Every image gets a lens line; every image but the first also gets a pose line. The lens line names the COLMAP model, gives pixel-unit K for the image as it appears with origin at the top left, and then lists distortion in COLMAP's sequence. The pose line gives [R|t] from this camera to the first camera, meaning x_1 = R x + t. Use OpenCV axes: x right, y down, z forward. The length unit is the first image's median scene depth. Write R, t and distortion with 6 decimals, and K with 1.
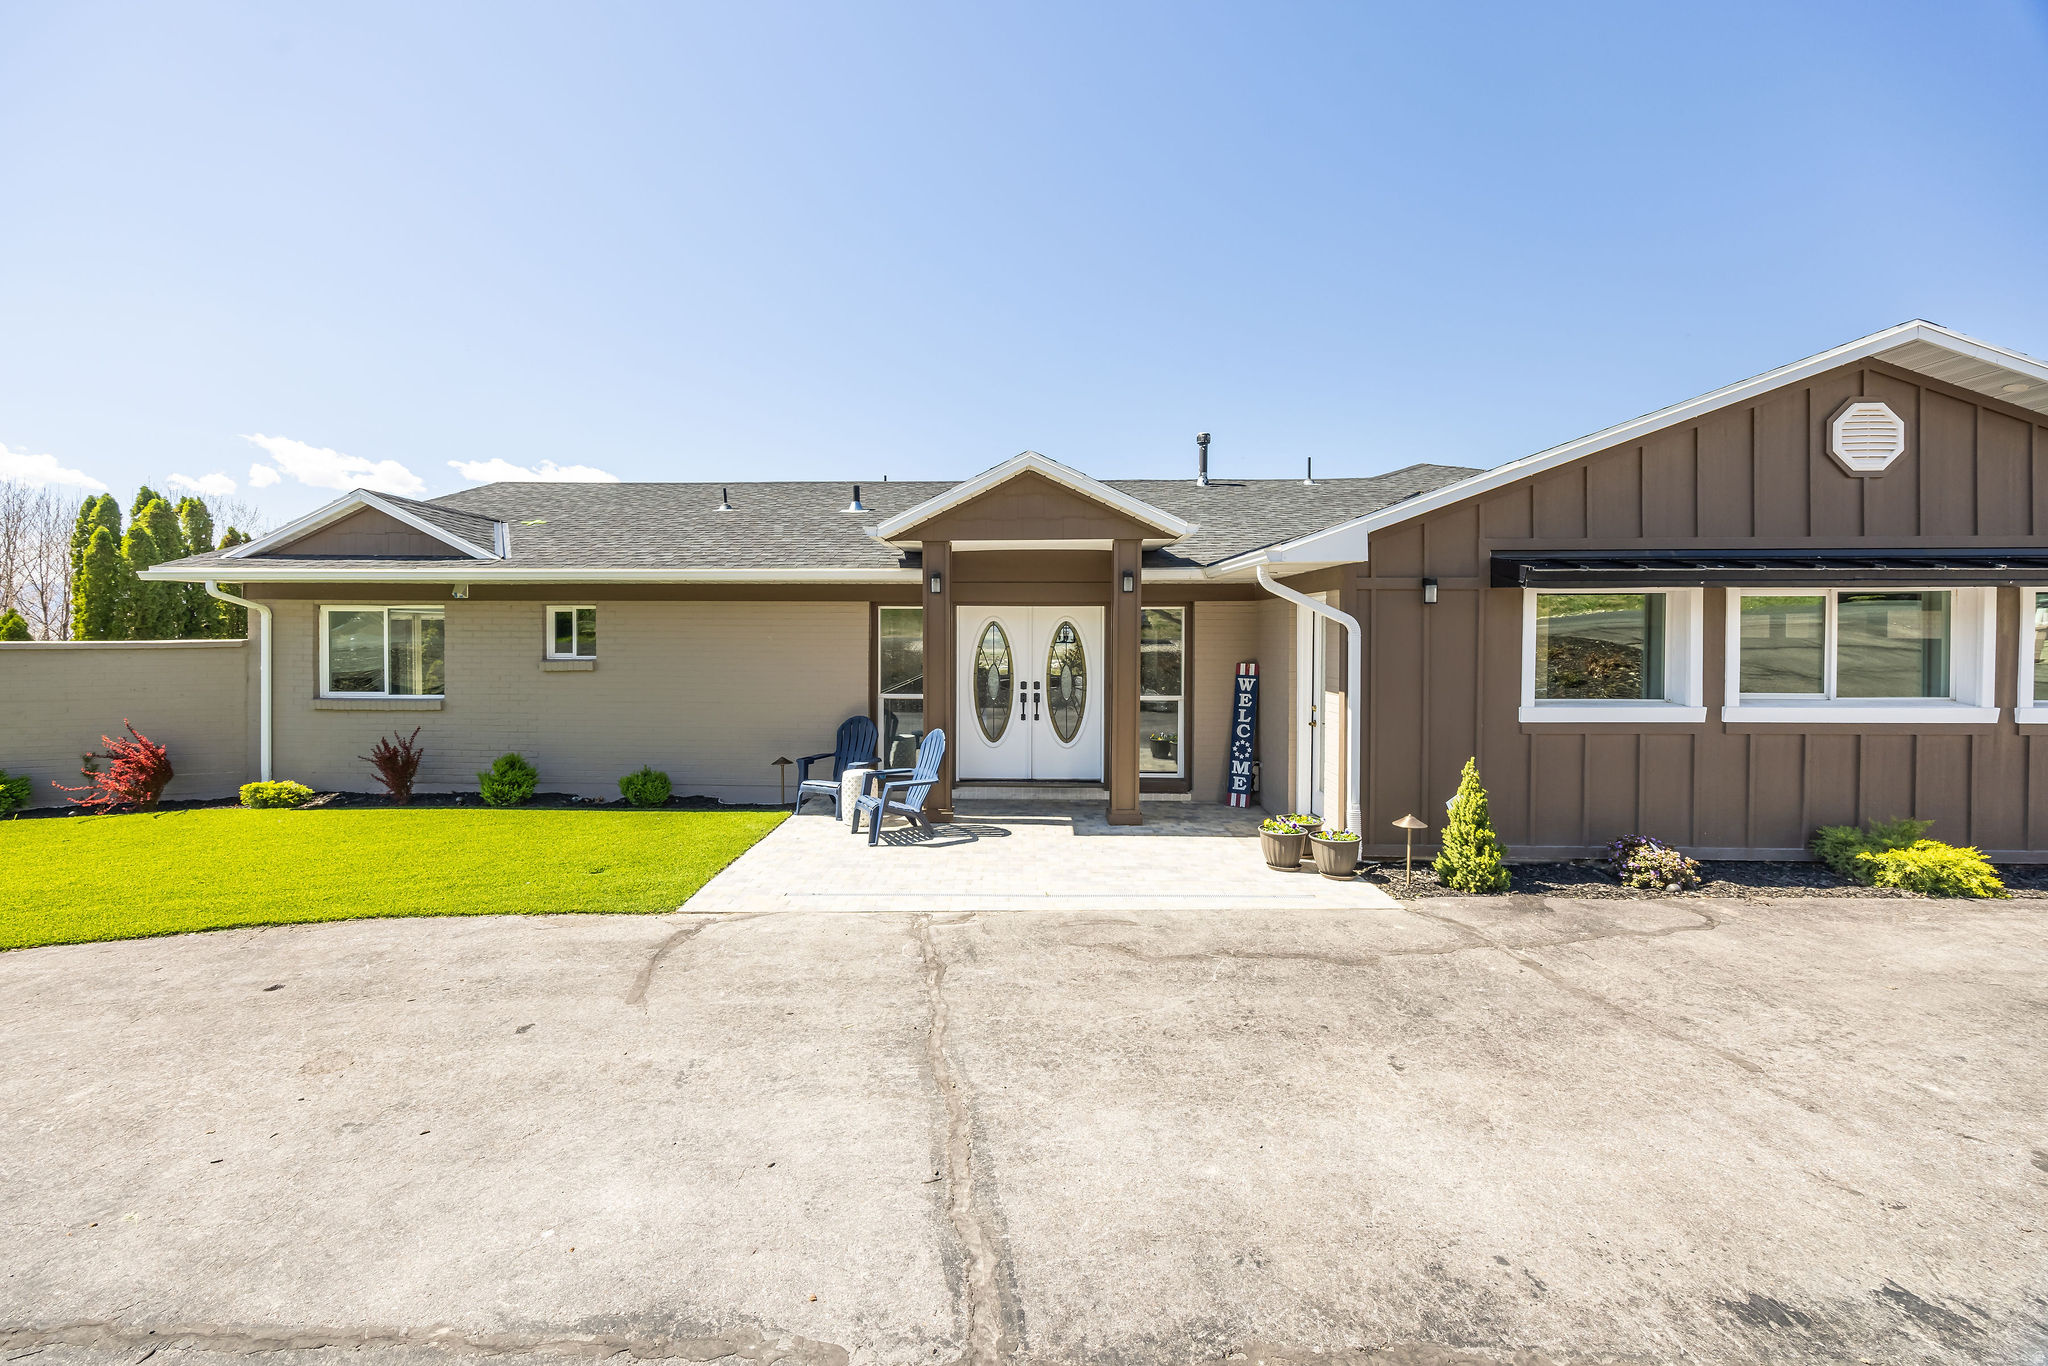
lens RADIAL K [[830.5, 0, 979.7], [0, 830.5, 635.3], [0, 0, 1]] dist [-0.004027, -0.000517]
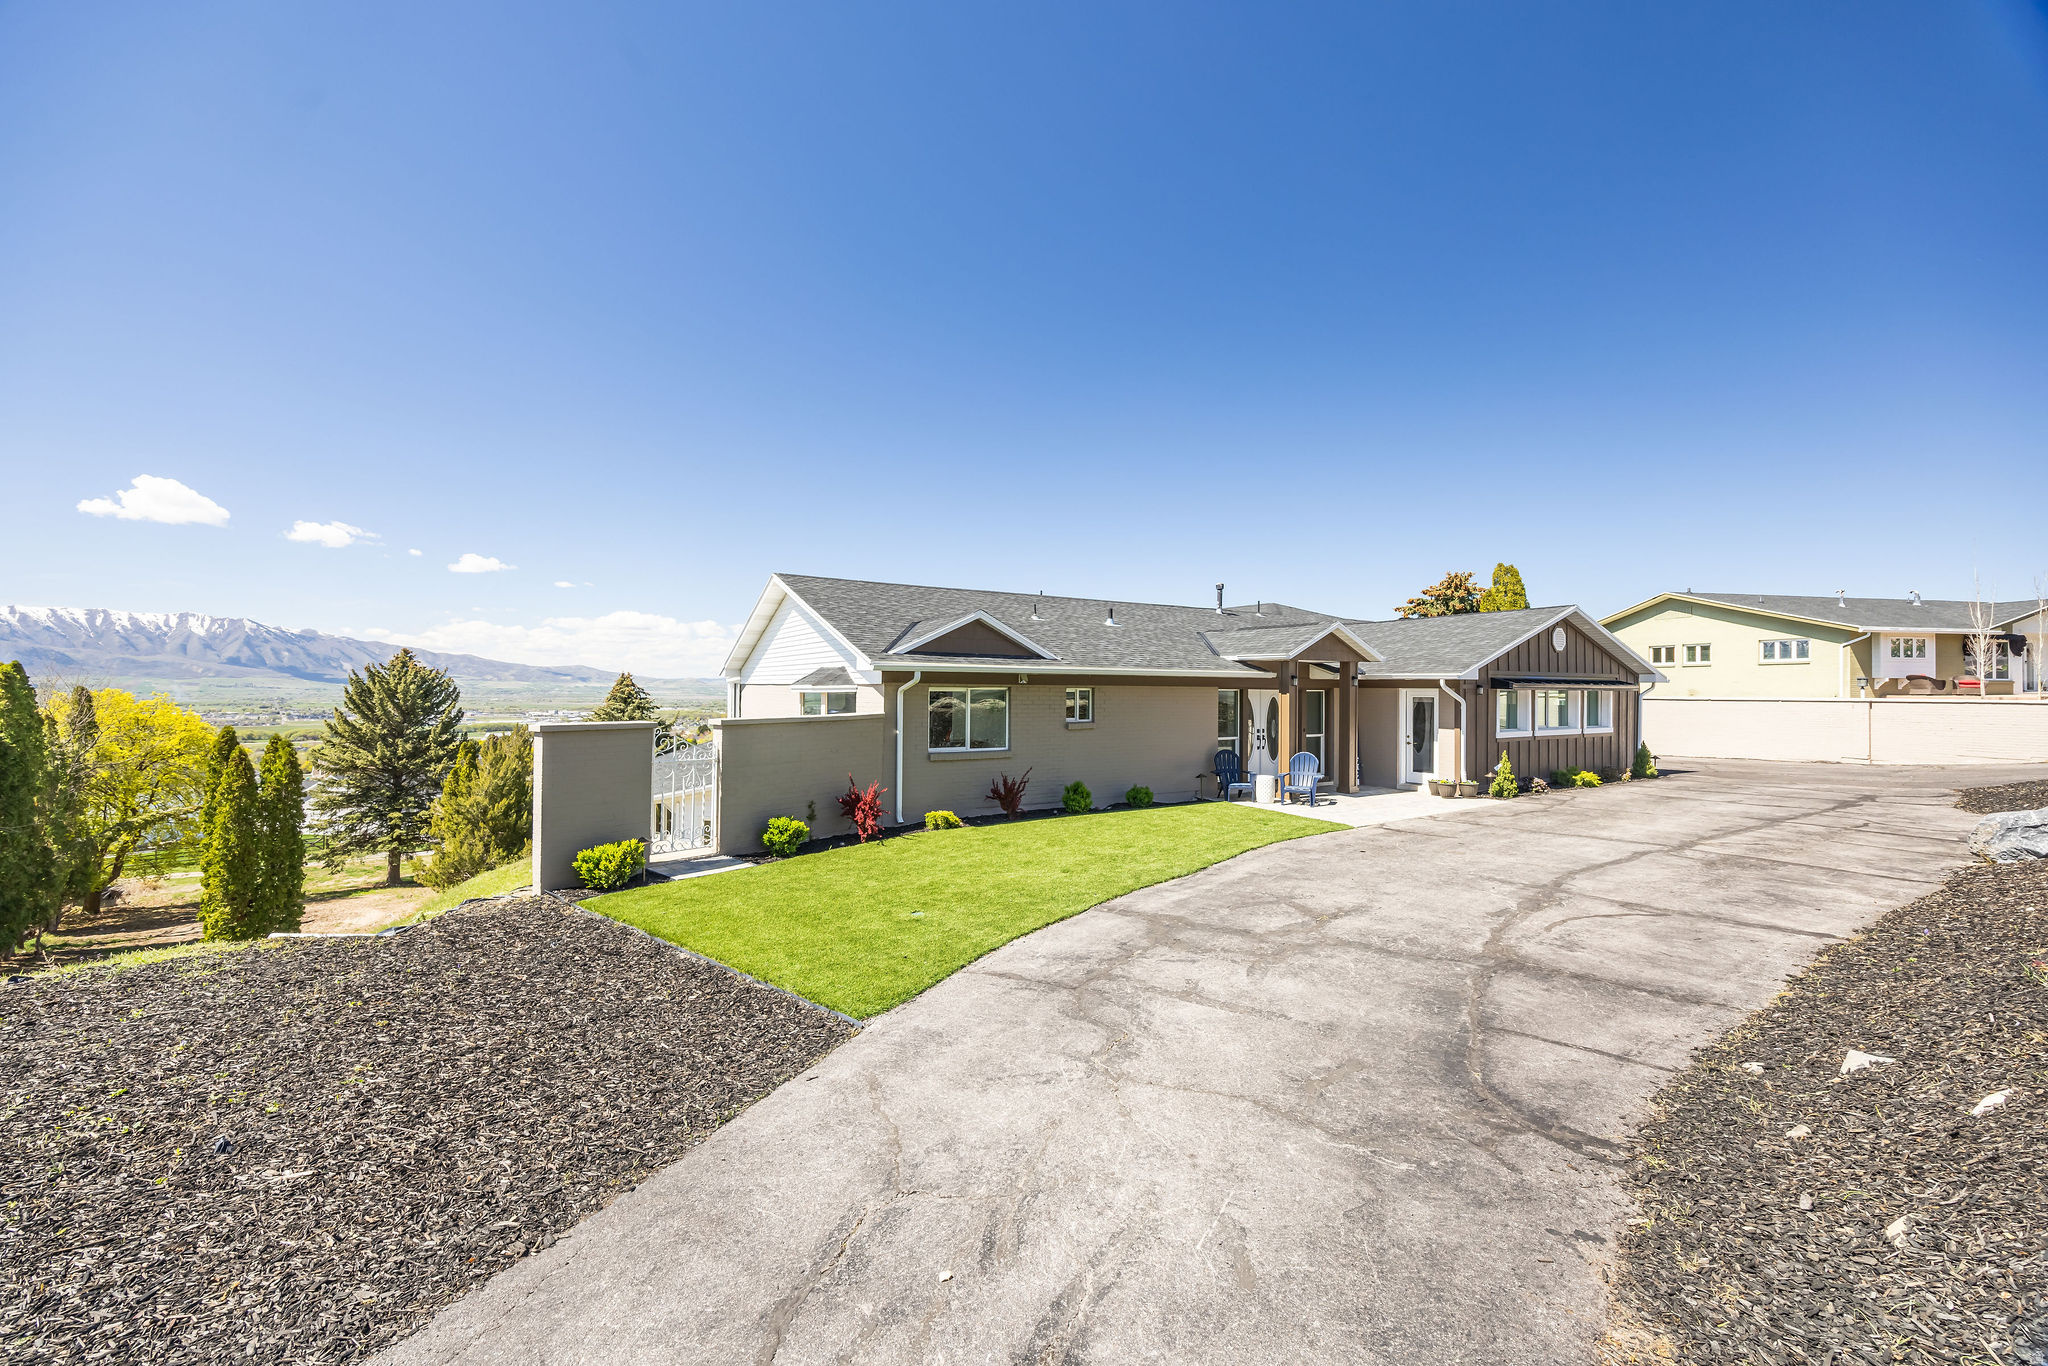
lens RADIAL K [[830.5, 0, 1011.7], [0, 830.5, 664.4], [0, 0, 1]] dist [-0.004027, -0.000517]
pose [[0.829562, 0.019792, 0.558064, -2.180808], [-0.006228, 0.999637, -0.026195, -0.056365], [-0.558380, 0.018255, 0.829384, -0.374826]]
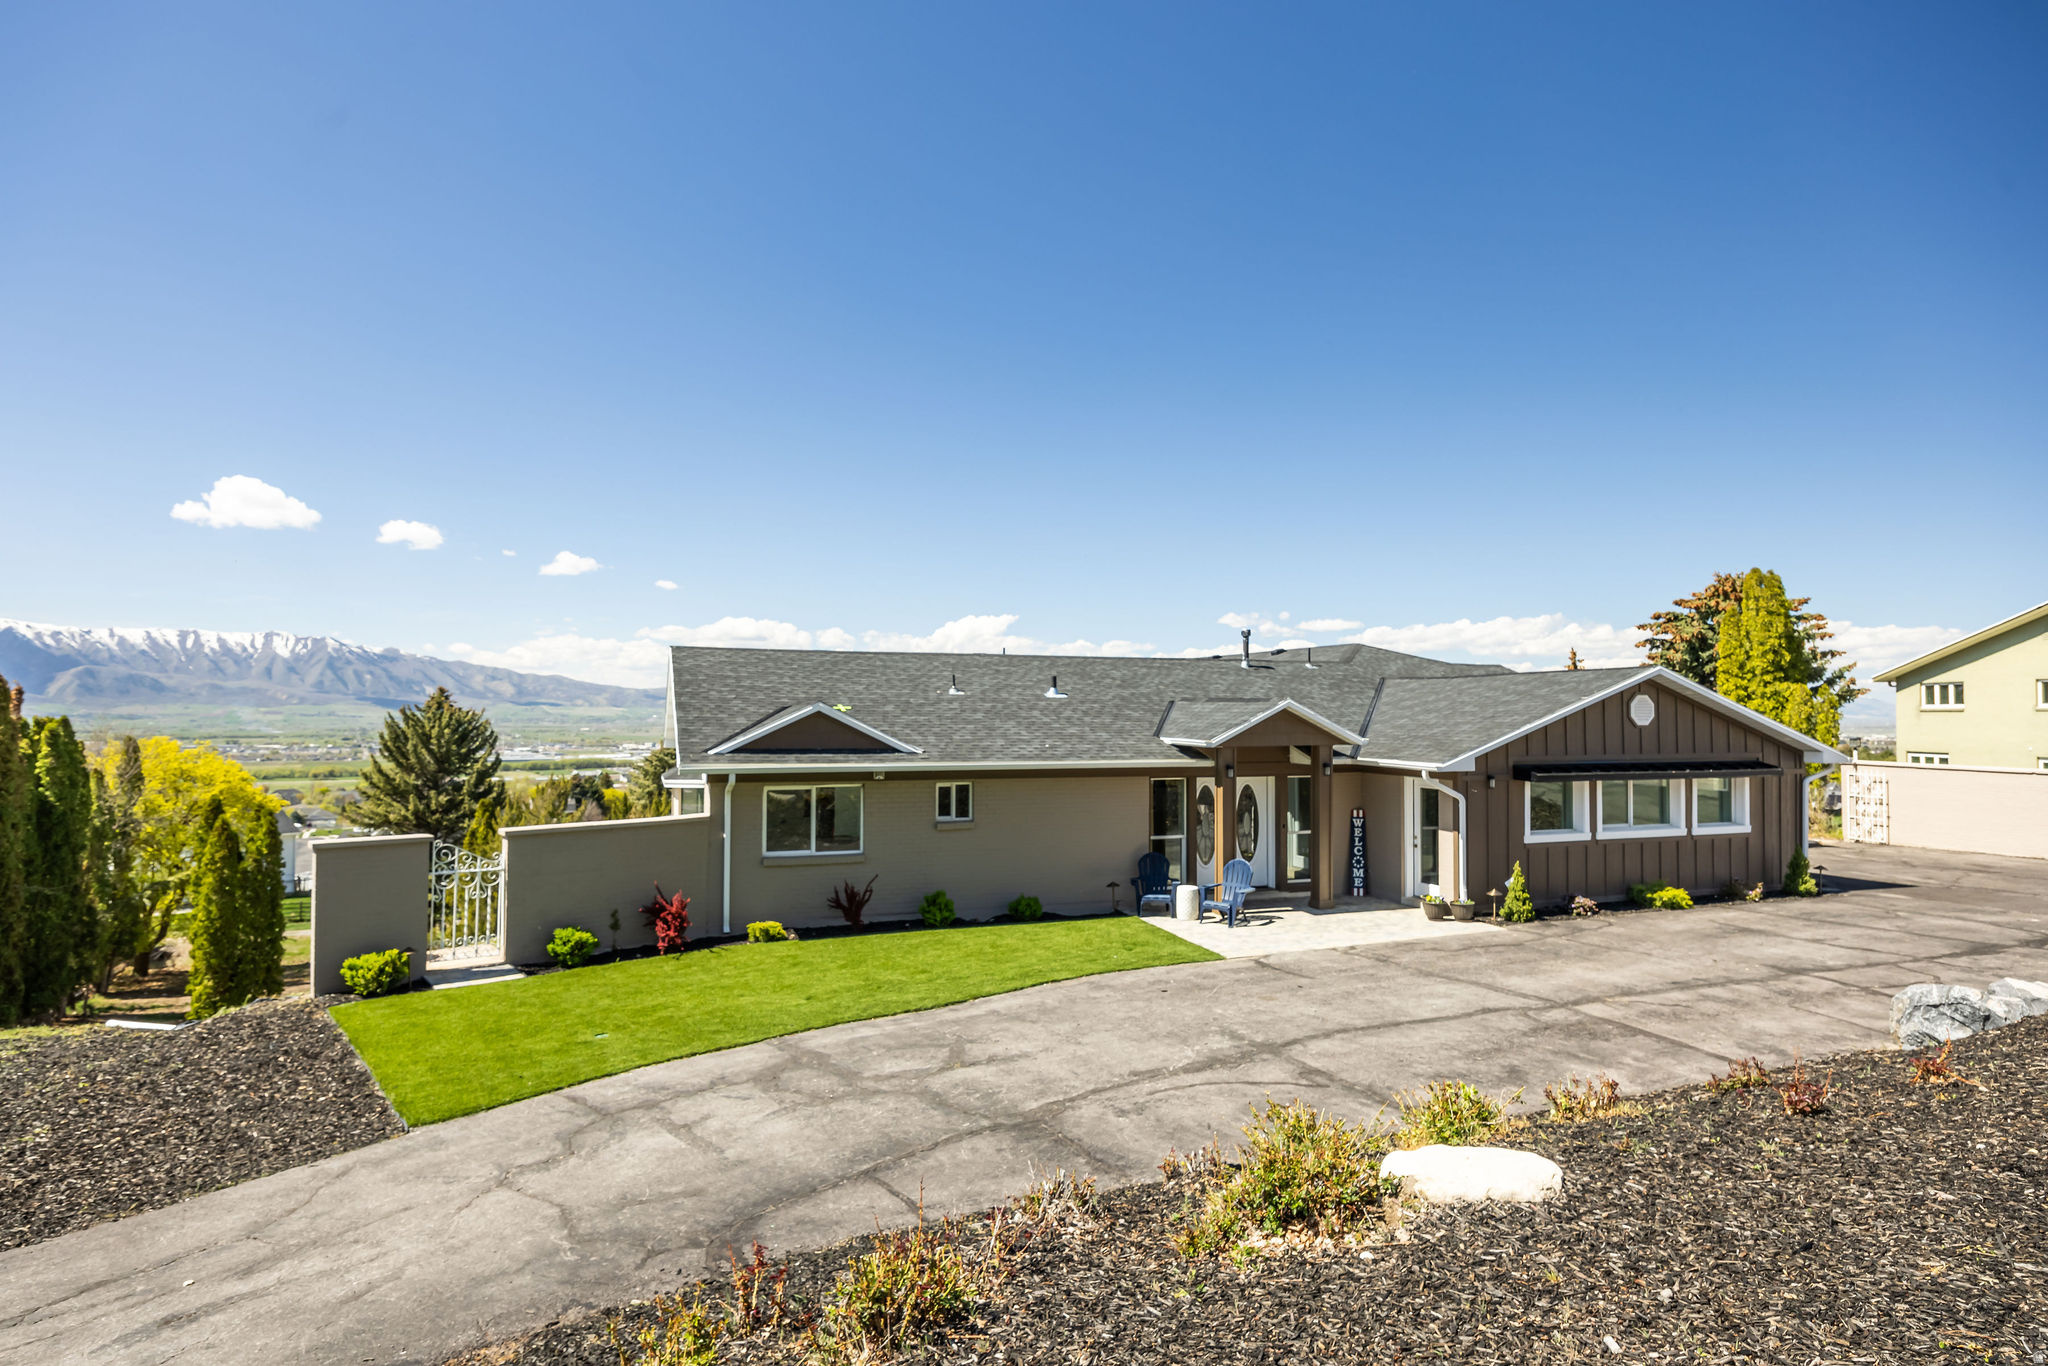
lens RADIAL K [[1129.9, 0, 992.5], [0, 1129.9, 652.0], [0, 0, 1]] dist [-0.005235, -0.000525]
pose [[0.931767, 0.017679, 0.362627, -1.650971], [-0.000402, 0.998863, -0.047664, -0.242198], [-0.363058, 0.044266, 0.930715, -1.196967]]
